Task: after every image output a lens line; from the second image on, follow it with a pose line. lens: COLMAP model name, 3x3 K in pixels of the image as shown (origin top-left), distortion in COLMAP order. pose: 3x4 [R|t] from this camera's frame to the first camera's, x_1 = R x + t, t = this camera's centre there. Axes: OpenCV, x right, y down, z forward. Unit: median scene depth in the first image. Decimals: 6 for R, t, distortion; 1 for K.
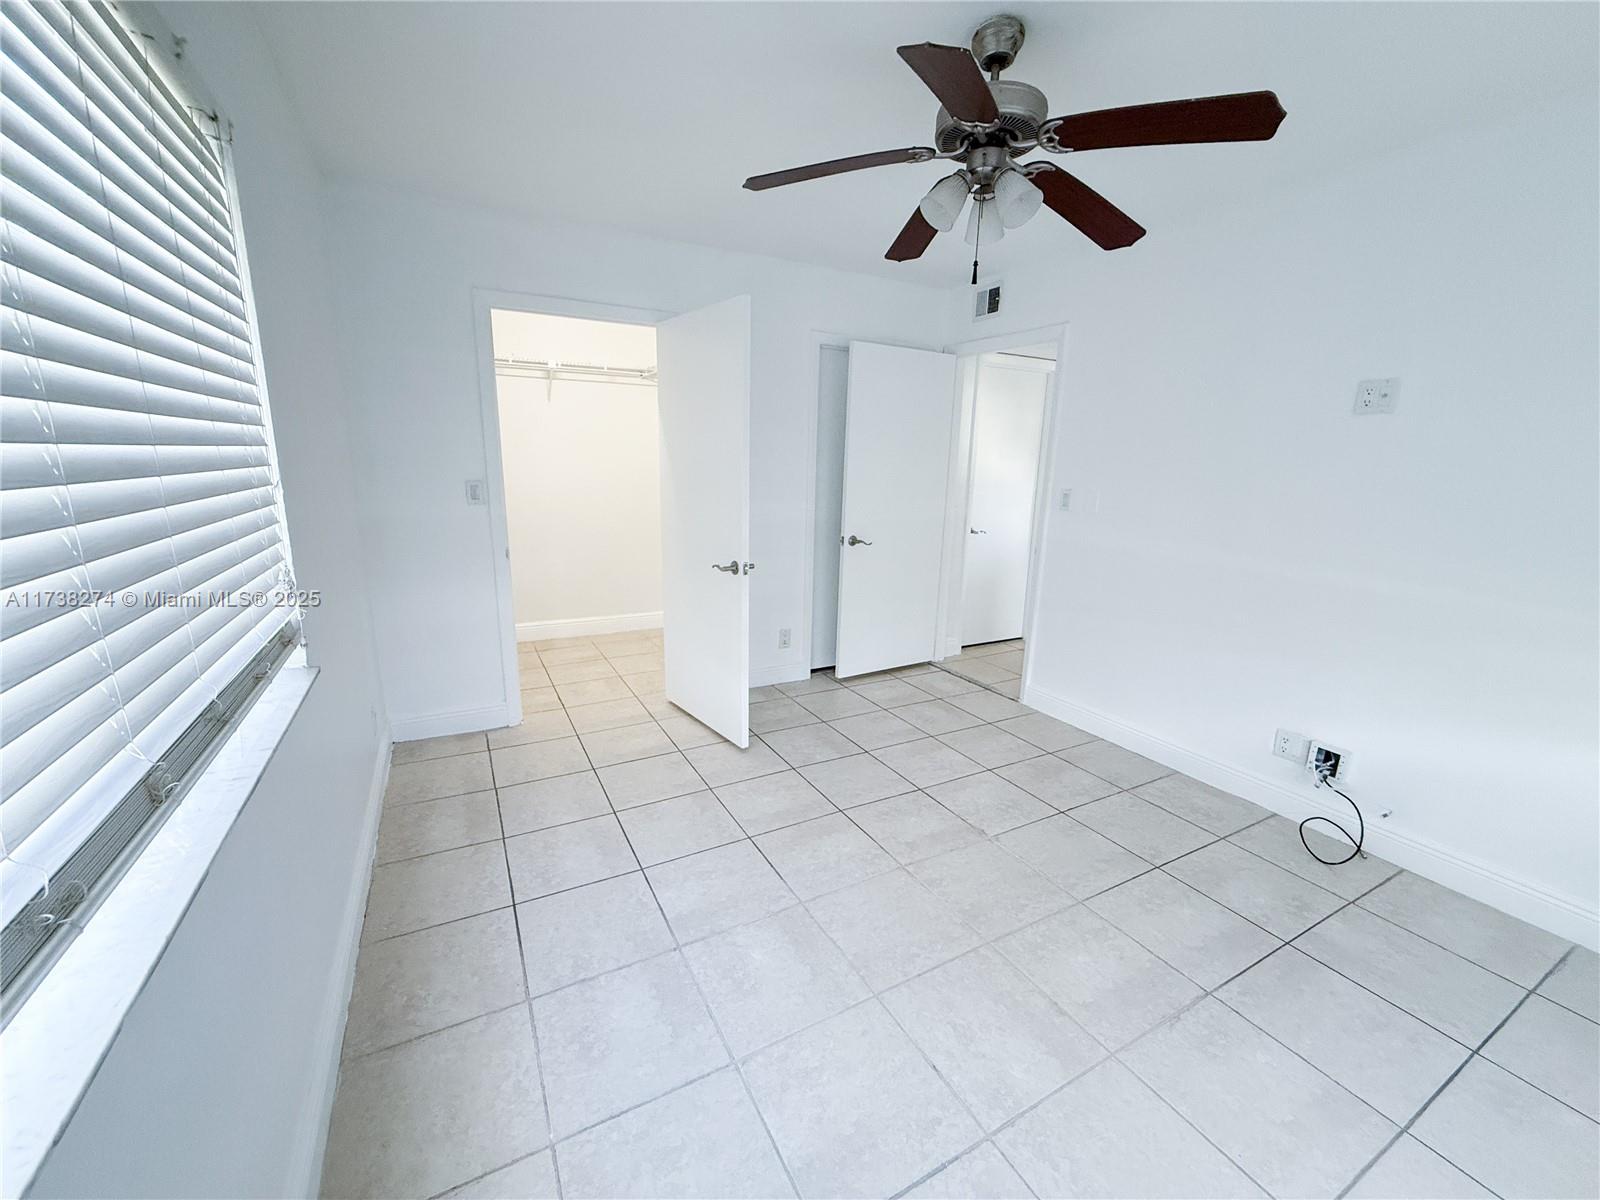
lens RADIAL K [[637.7, 0, 802.0], [0, 637.7, 603.7], [0, 0, 1]] dist [-0.001674, 0.001203]
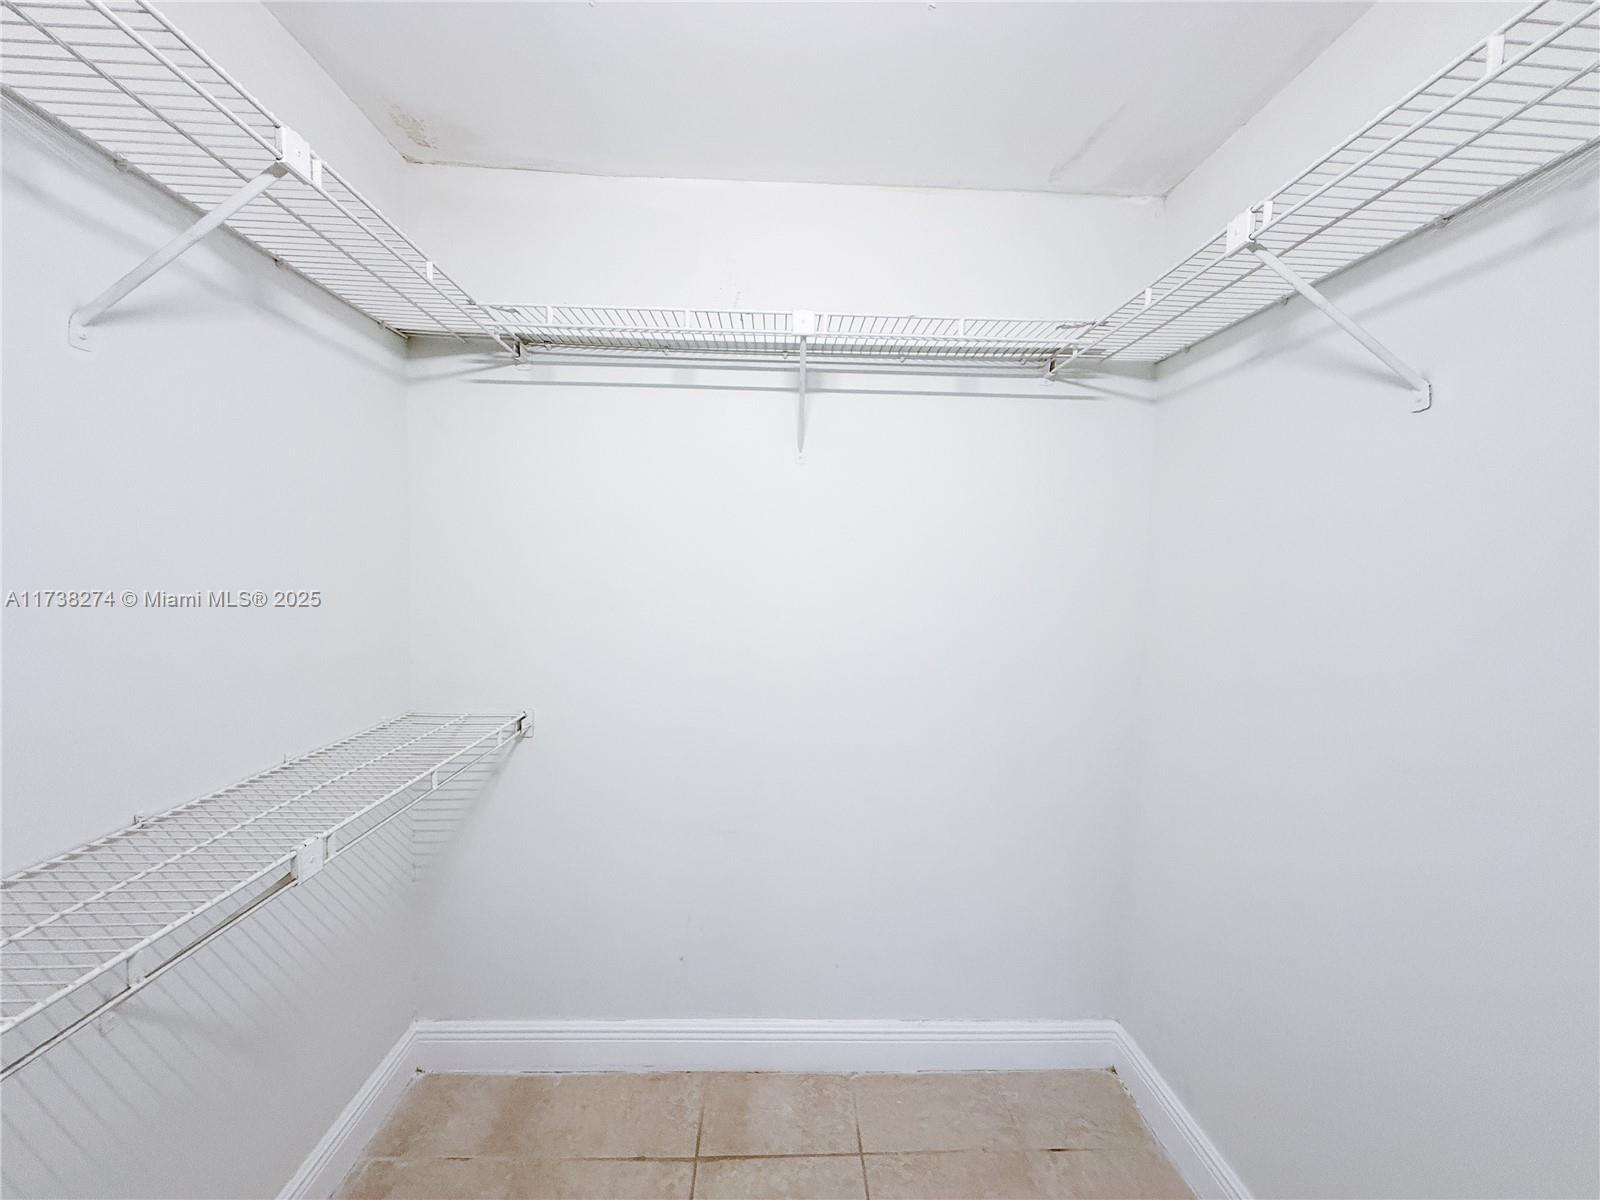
lens RADIAL K [[637.7, 0, 802.7], [0, 637.7, 604.3], [0, 0, 1]] dist [-0.001674, 0.001203]
pose [[0.904029, 0.024067, -0.426792, -0.231298], [-0.098540, 0.983257, -0.153281, -0.169188], [0.415958, 0.180627, 0.891265, 0.679861]]
